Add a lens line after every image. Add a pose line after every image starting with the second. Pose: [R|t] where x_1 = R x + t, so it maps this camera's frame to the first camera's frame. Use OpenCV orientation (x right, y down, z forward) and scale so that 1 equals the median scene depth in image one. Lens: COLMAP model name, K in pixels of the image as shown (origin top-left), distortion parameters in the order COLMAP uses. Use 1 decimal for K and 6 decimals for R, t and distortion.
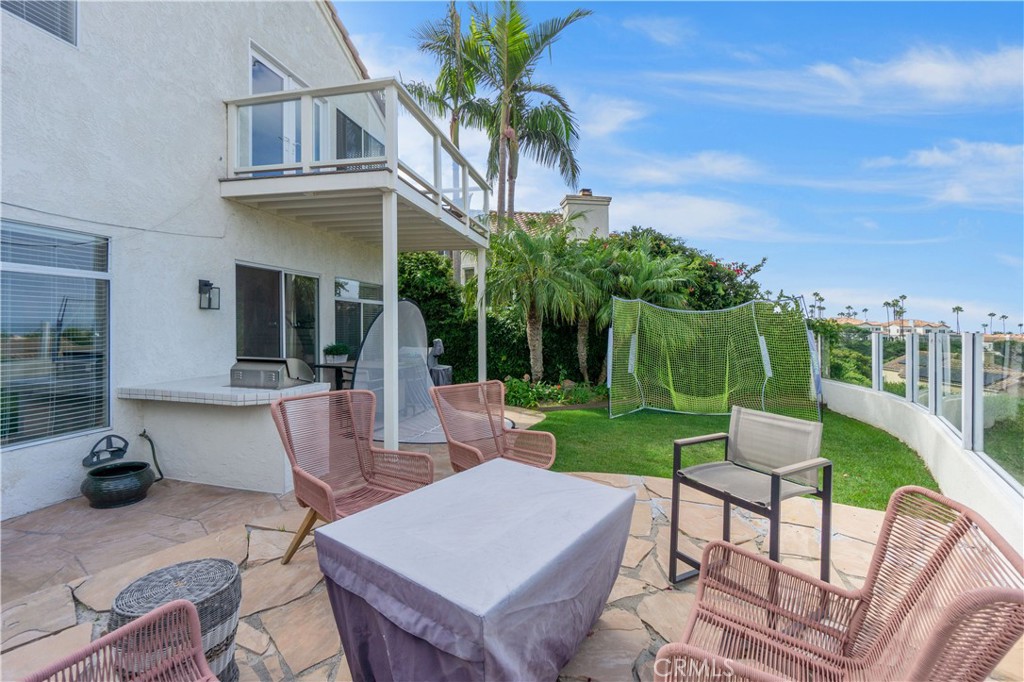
lens RADIAL K [[449.4, 0, 503.3], [0, 449.4, 324.2], [0, 0, 1]] dist [-0.010834, 0.003009]
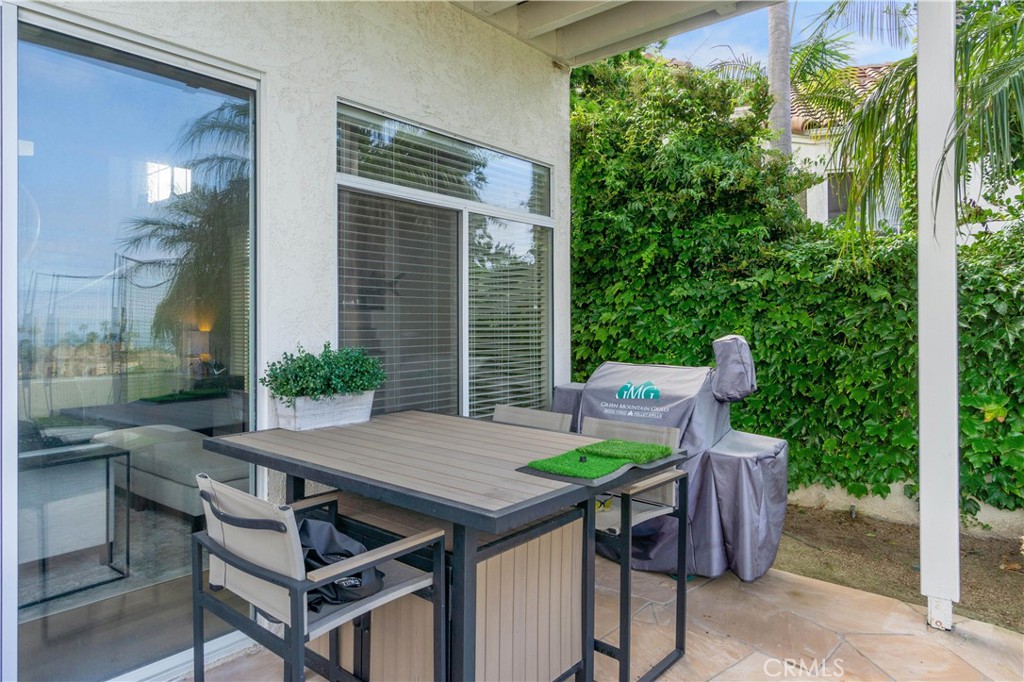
lens RADIAL K [[620.6, 0, 512.4], [0, 620.6, 335.8], [0, 0, 1]] dist [-0.001908, -0.000066]
pose [[0.896471, -0.001287, -0.443100, -0.087443], [0.011102, 0.999747, 0.019559, 0.021818], [0.442962, -0.022454, 0.896259, 0.540229]]
